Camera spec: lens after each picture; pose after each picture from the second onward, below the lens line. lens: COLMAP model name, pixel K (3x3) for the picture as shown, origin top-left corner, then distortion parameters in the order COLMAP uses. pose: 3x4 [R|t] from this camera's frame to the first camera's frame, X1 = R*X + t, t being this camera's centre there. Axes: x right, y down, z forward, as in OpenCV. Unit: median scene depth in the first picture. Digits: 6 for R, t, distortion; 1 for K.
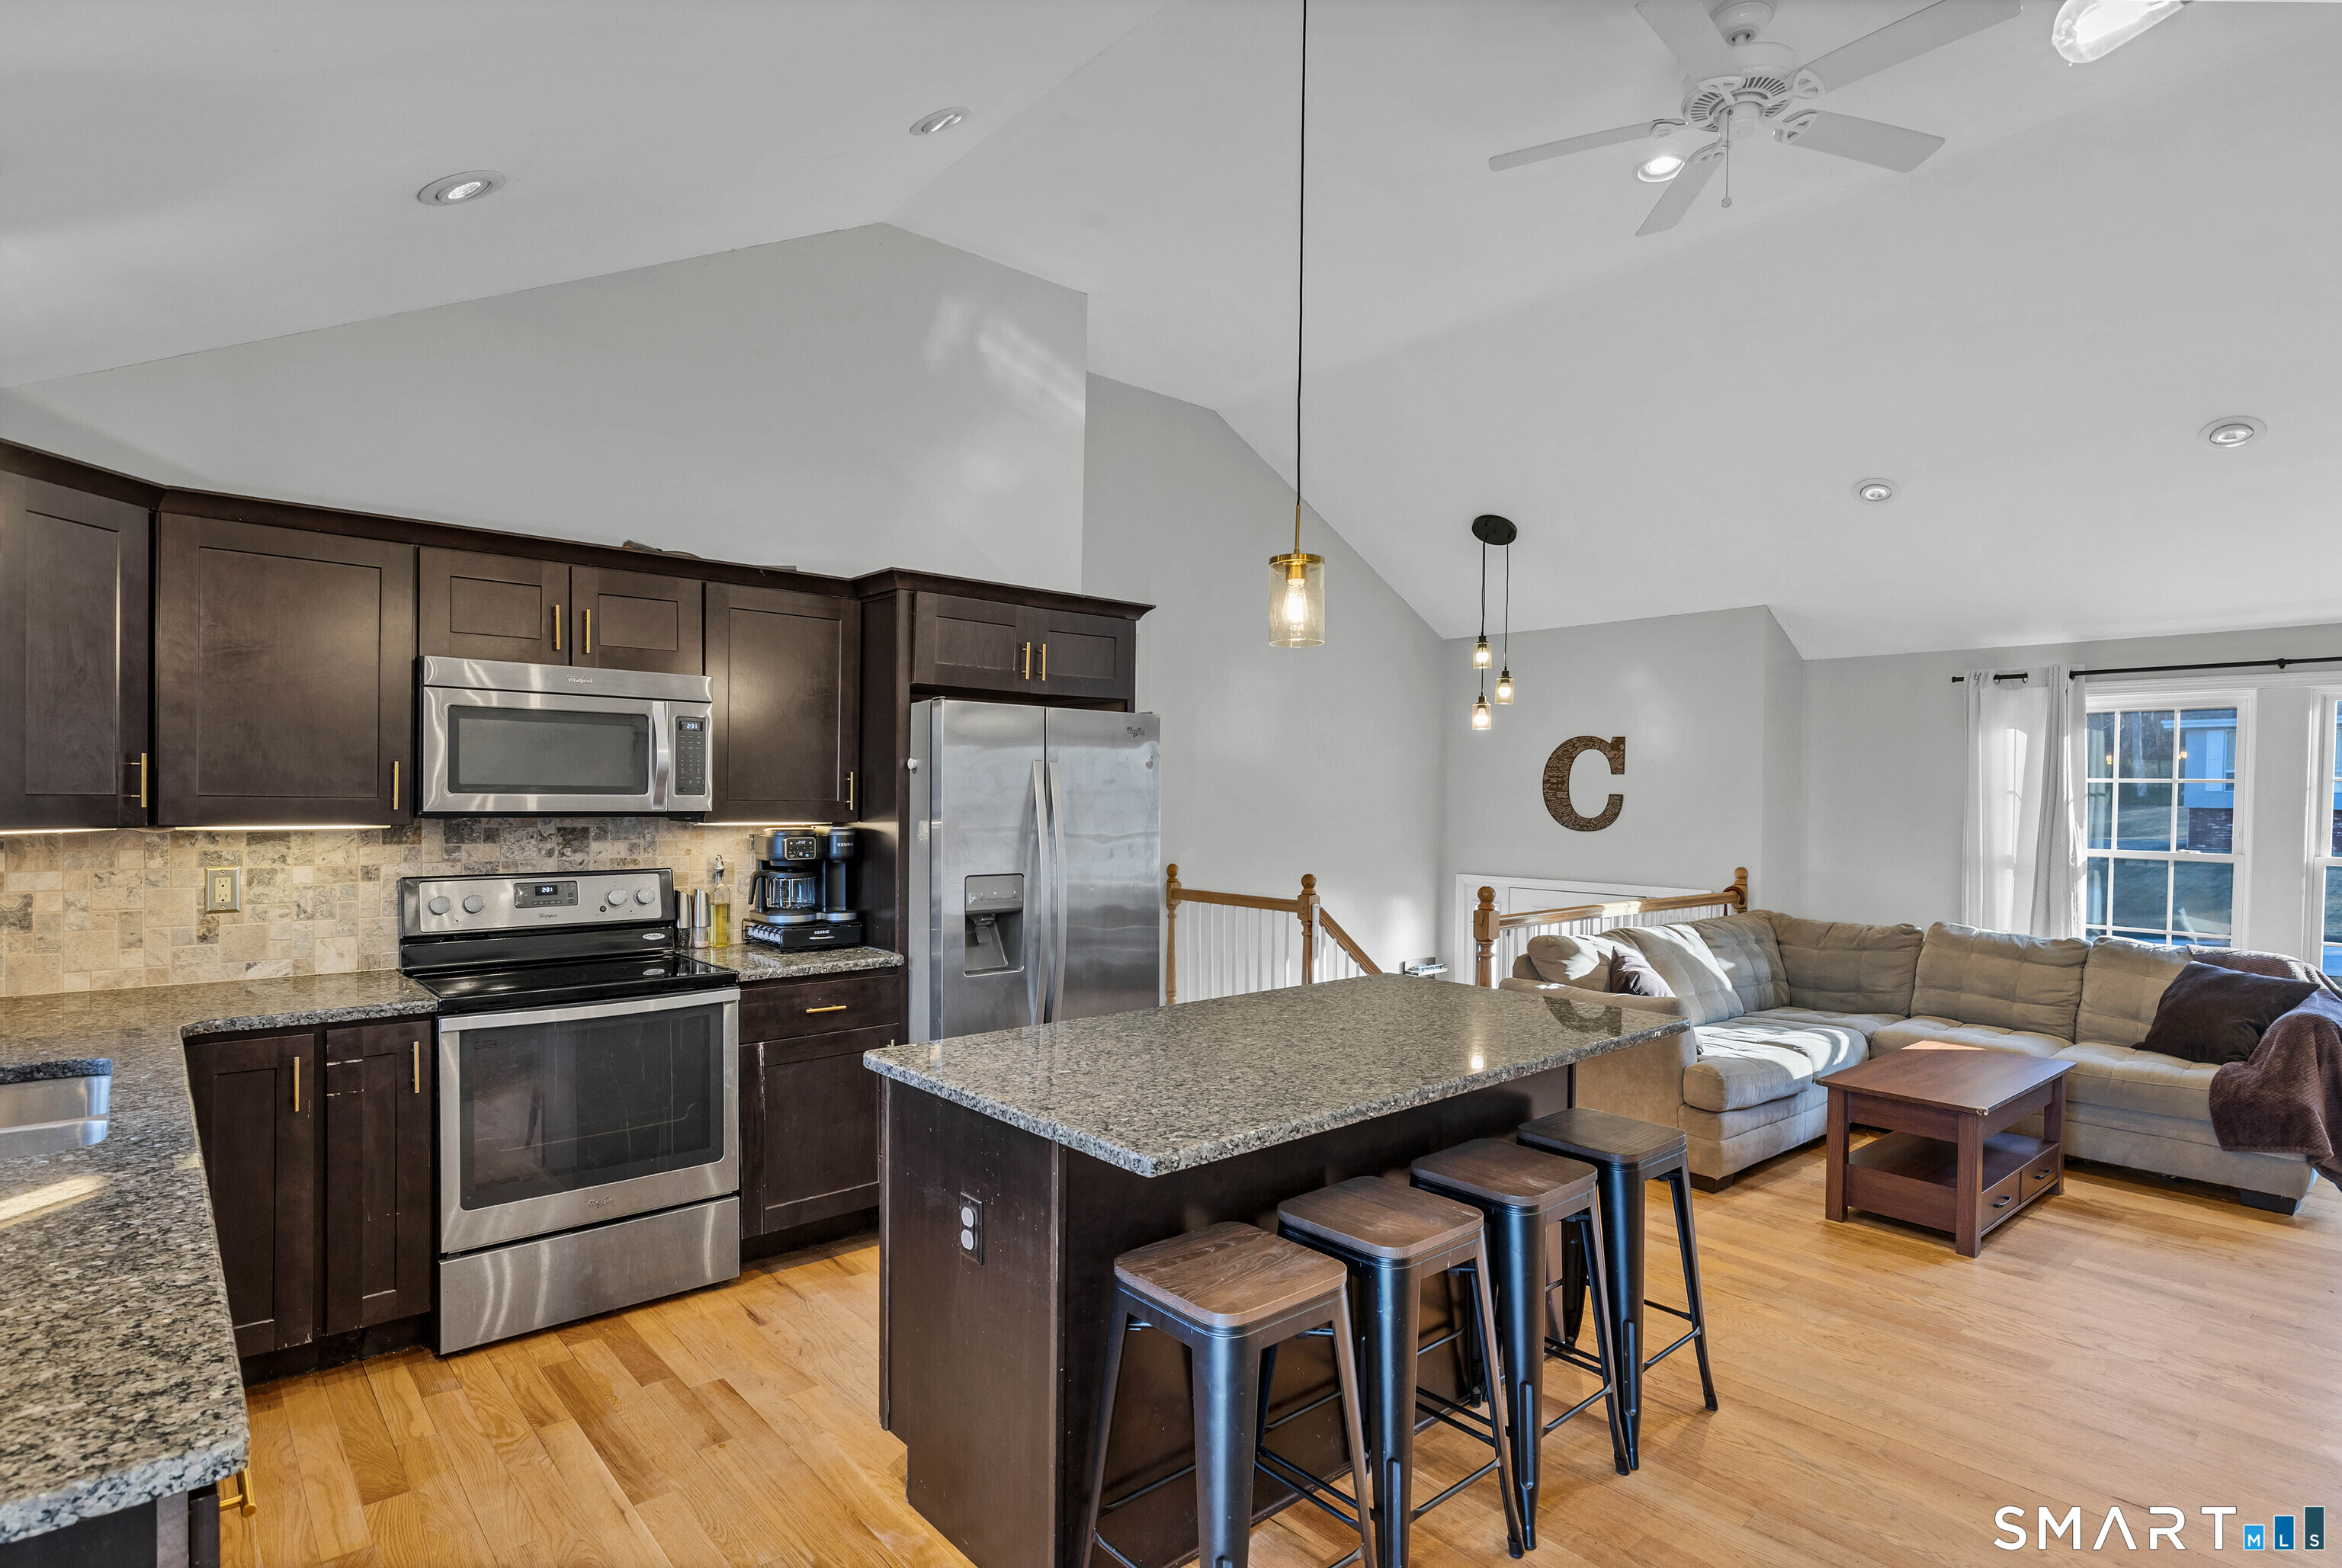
lens RADIAL K [[1208.3, 0, 1190.4], [0, 1208.3, 807.4], [0, 0, 1]] dist [-0.002110, -0.000868]
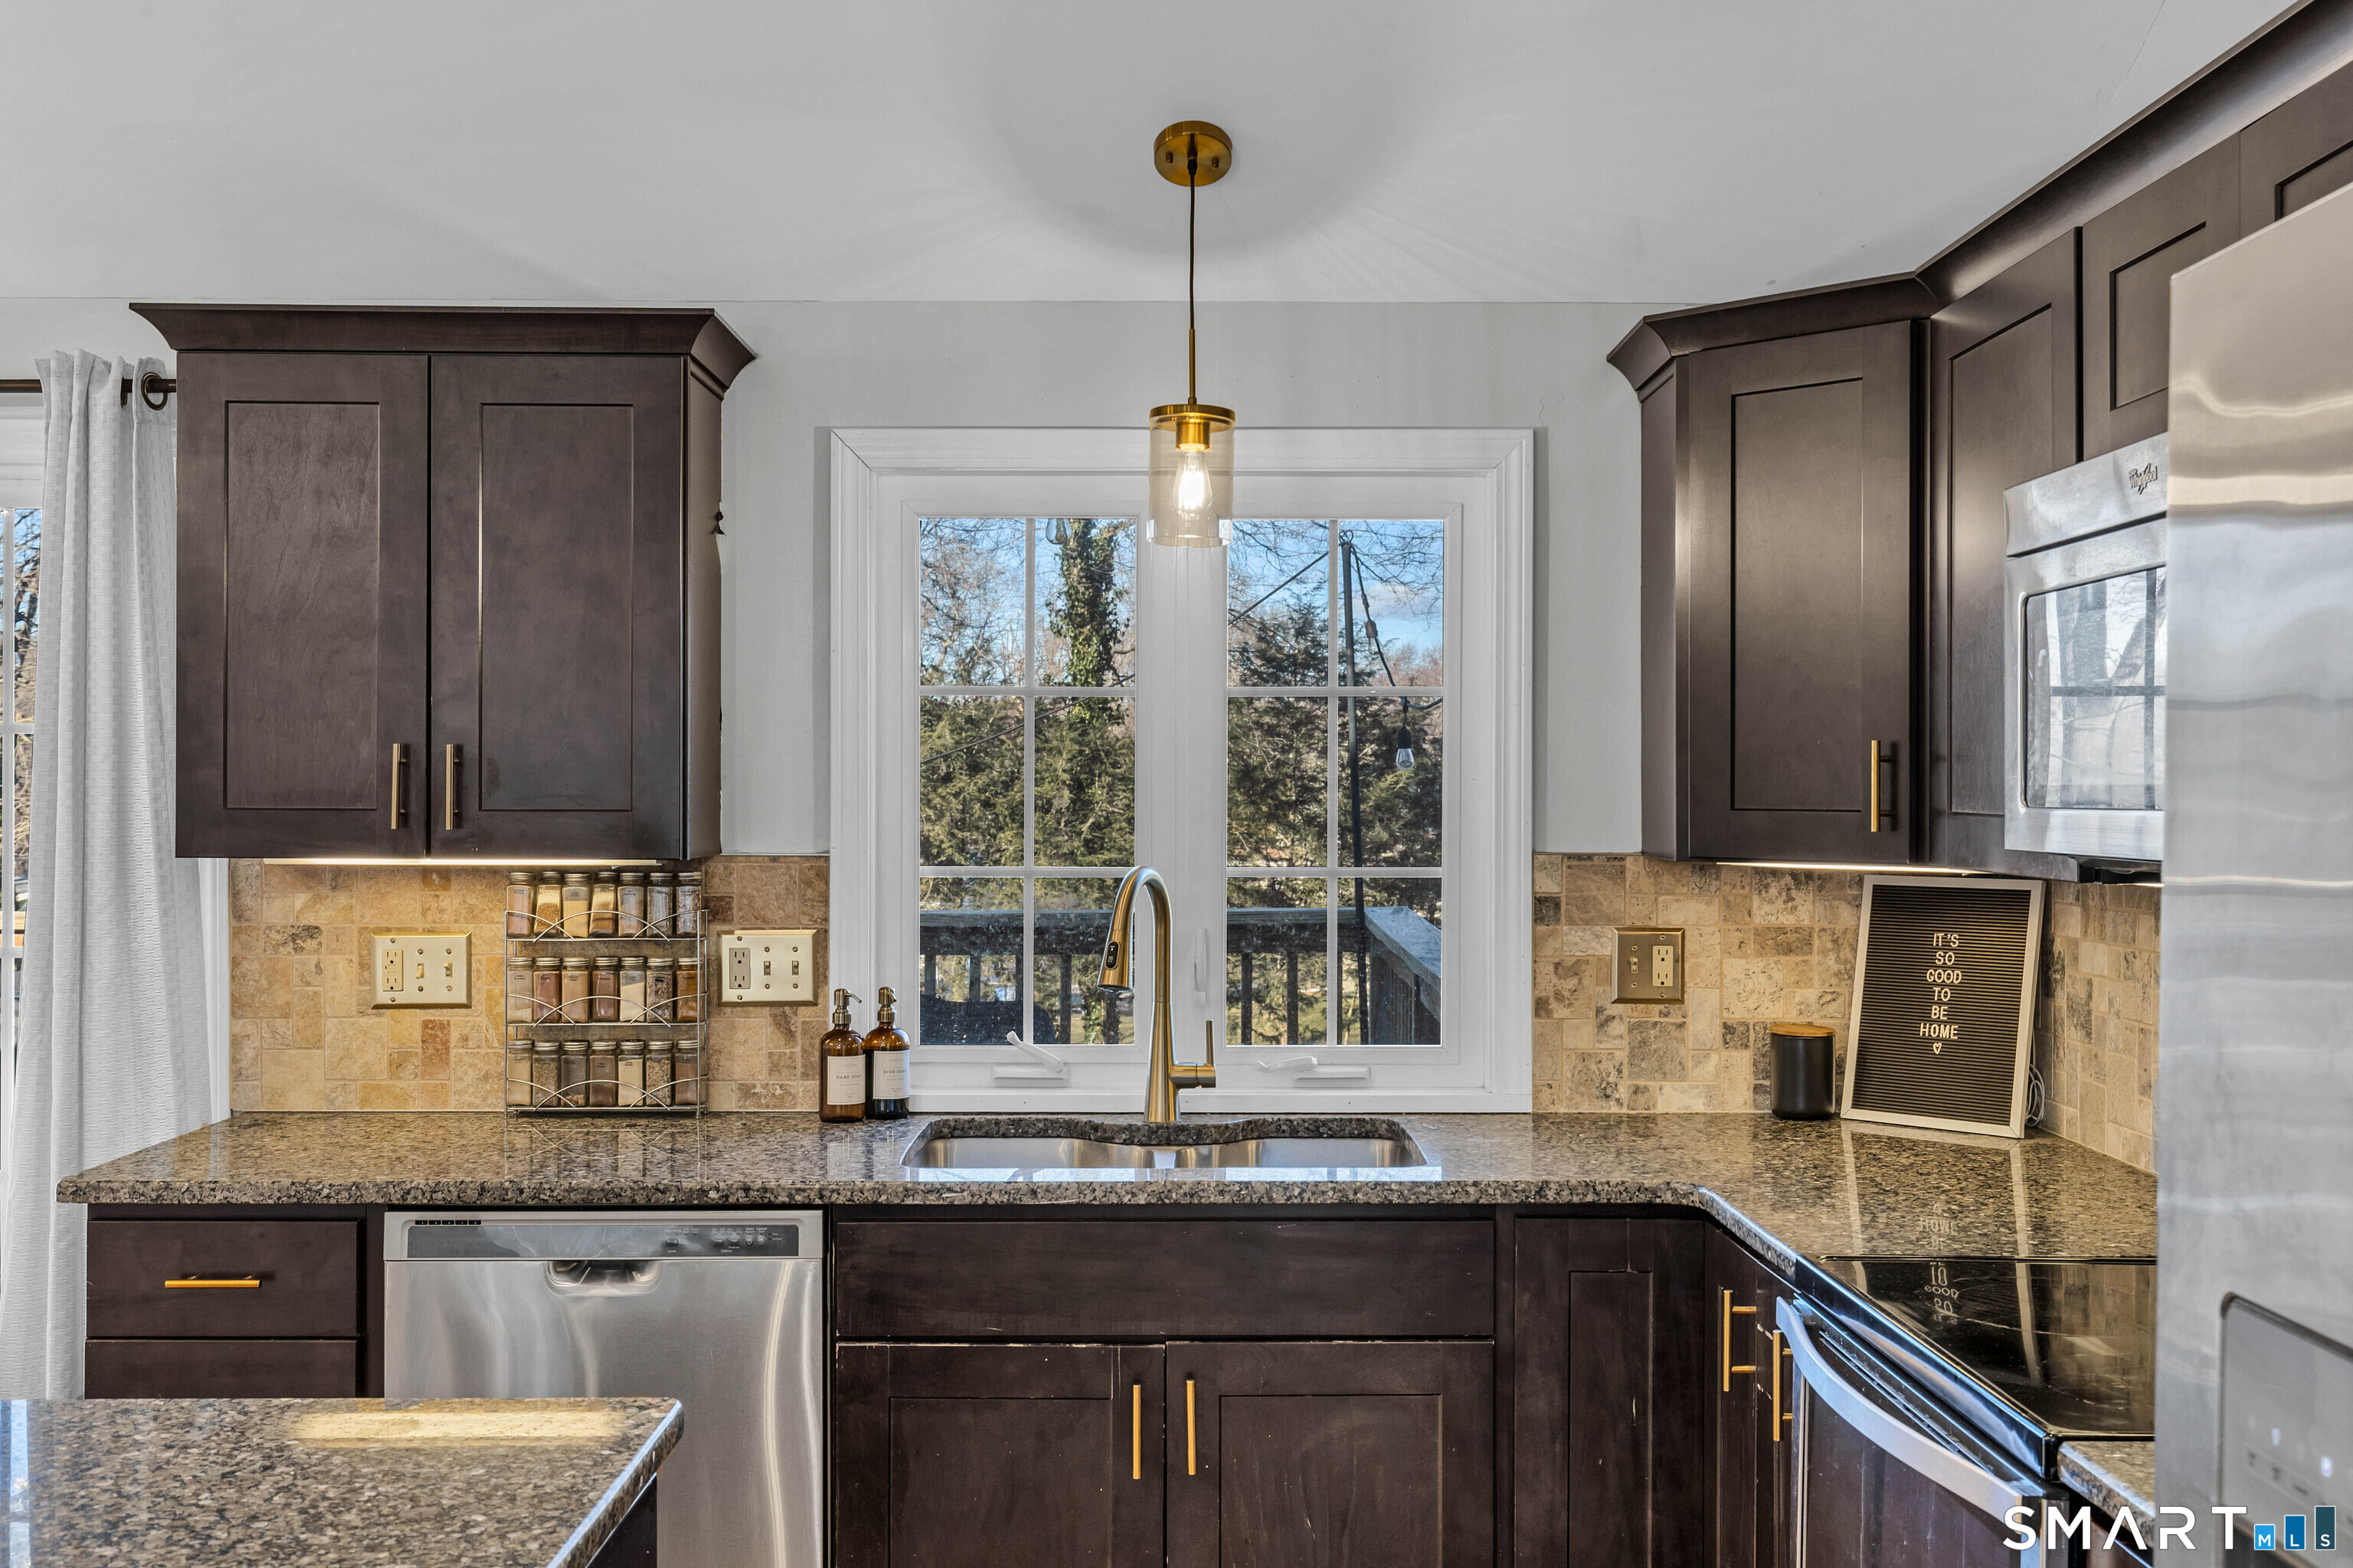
lens RADIAL K [[2289.8, 0, 1176.5], [0, 2289.8, 791.6], [0, 0, 1]] dist [0.018070, 0.000000]
pose [[-0.662066, -0.009162, -0.749389, 0.135690], [-0.015541, 0.999878, 0.001506, -0.011147], [0.749284, 0.012643, -0.662128, 0.999785]]
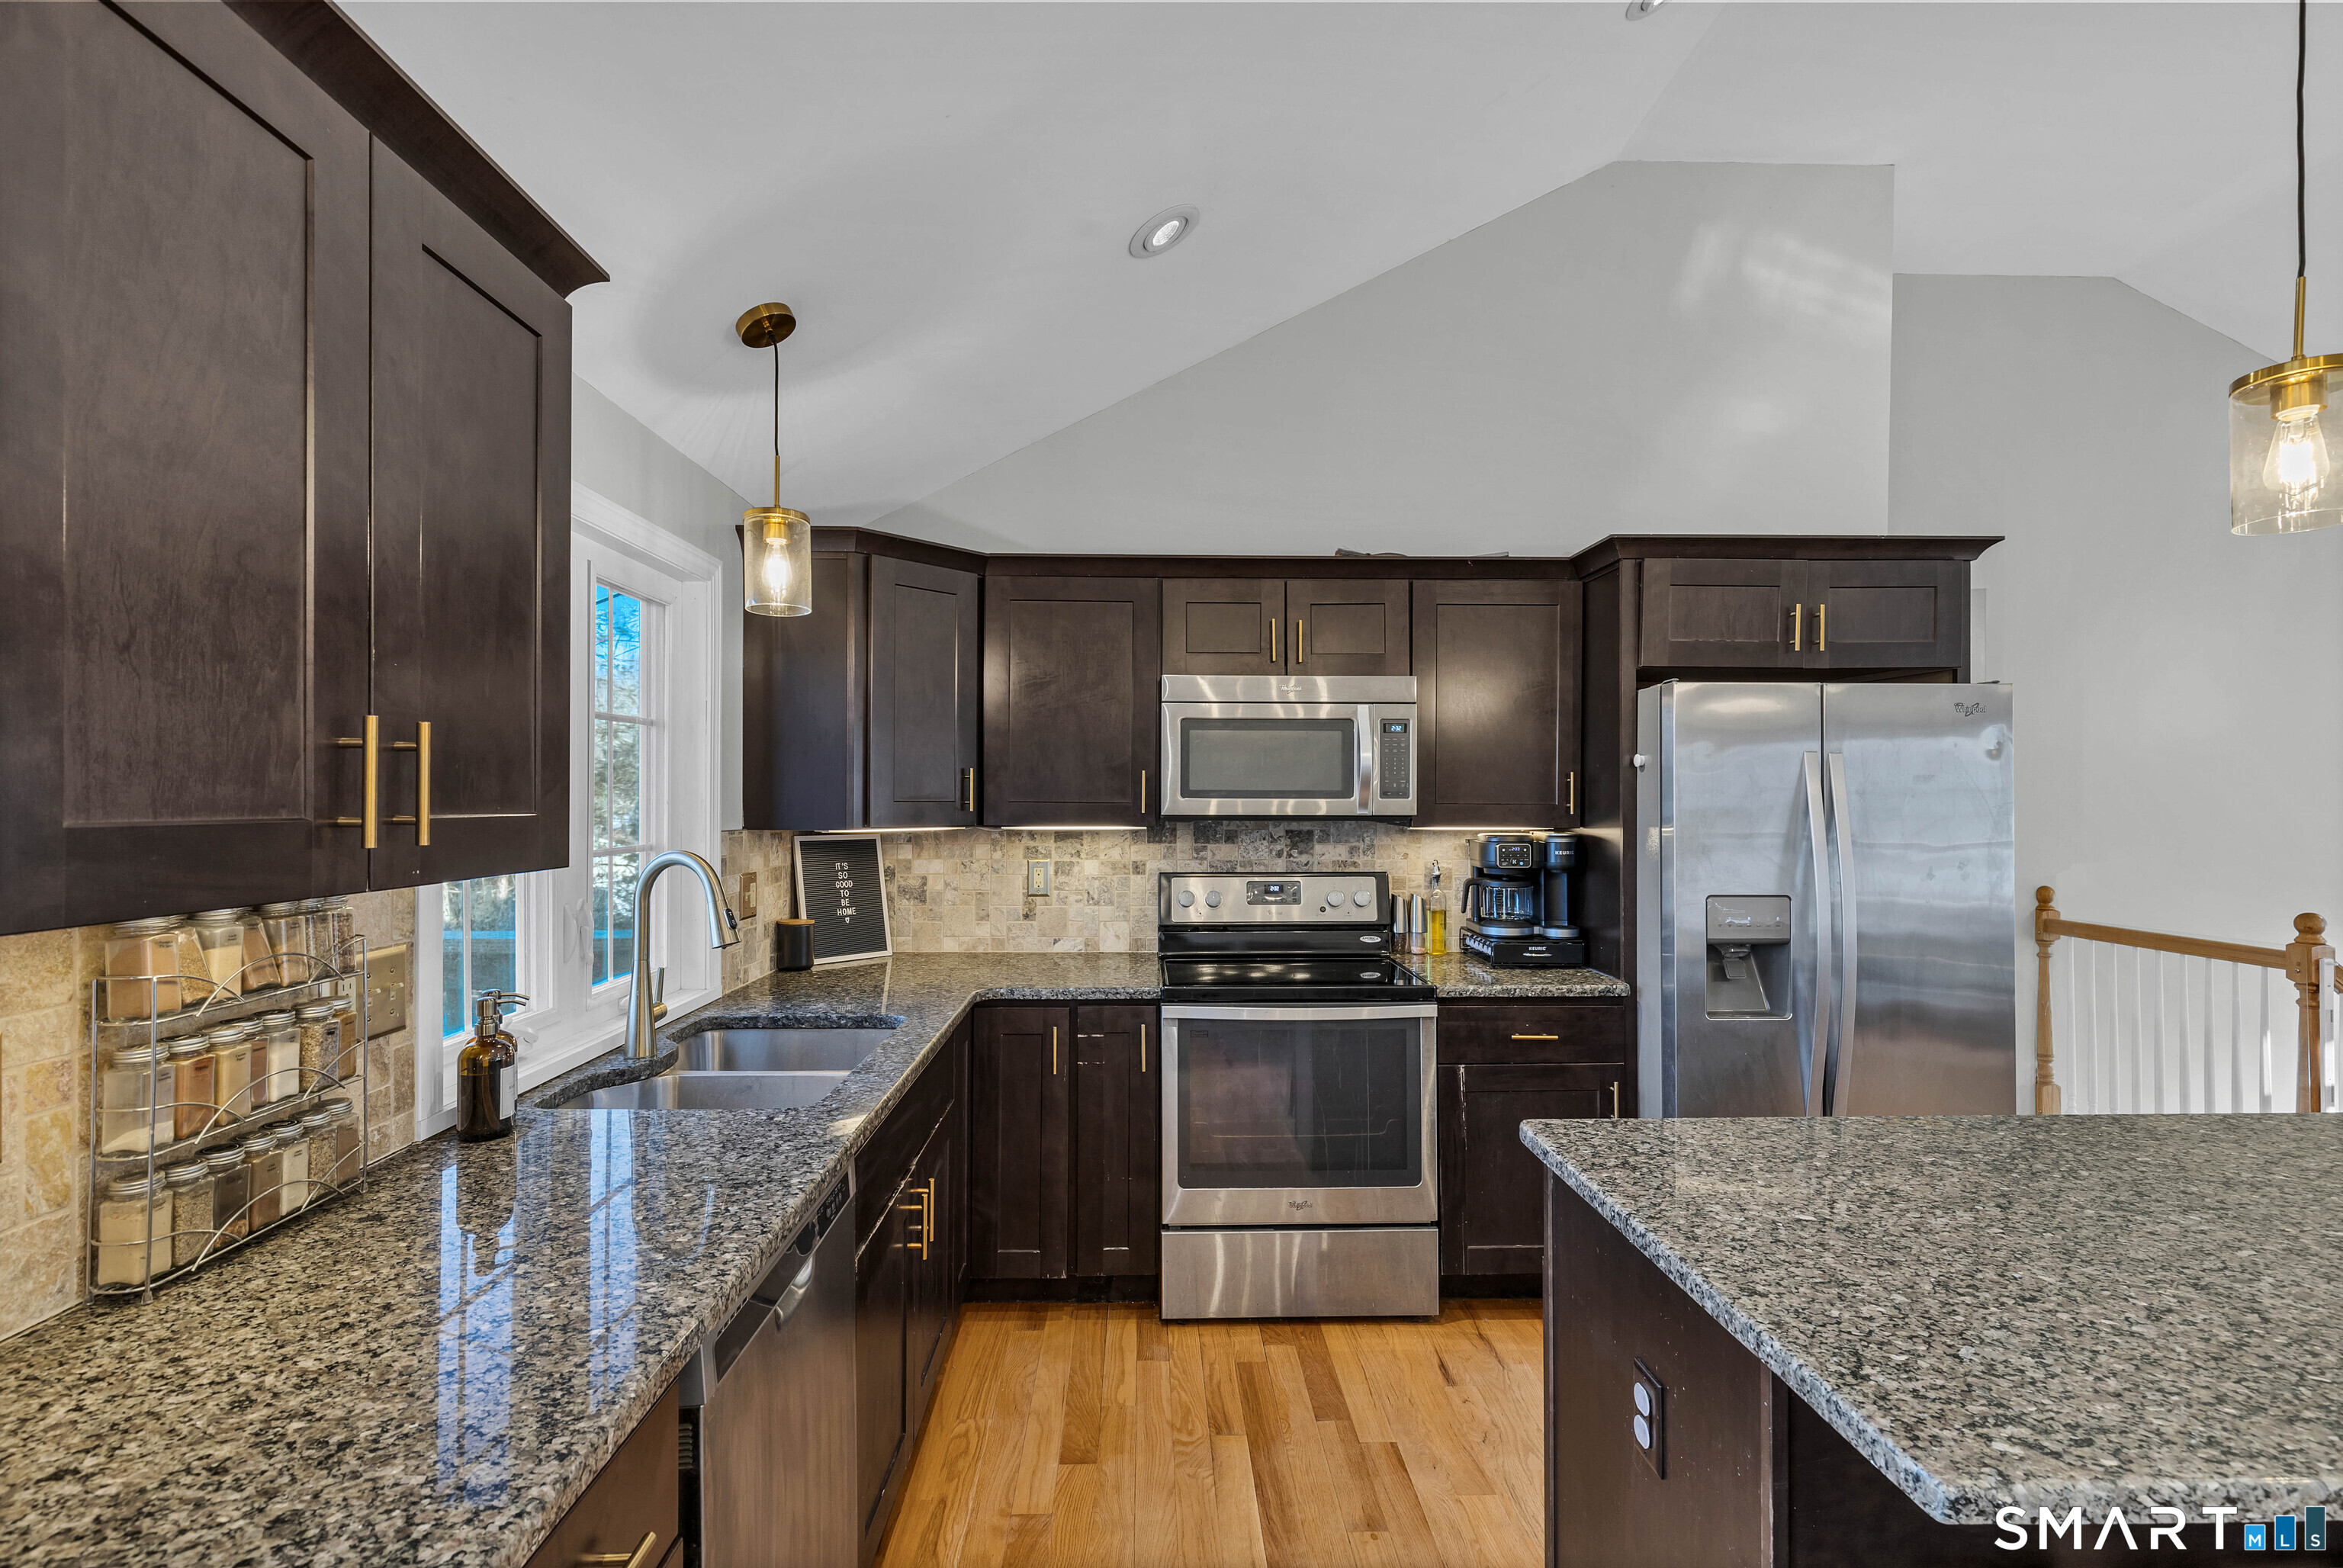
lens RADIAL K [[1085.3, 0, 1159.5], [0, 1085.3, 792.8], [0, 0, 1]] dist [0.011583, -0.002838]
pose [[0.762648, -0.009809, -0.646740, 0.007698], [-0.000391, 0.999878, -0.015627, -0.001050], [0.646814, 0.012170, 0.762551, 0.178072]]
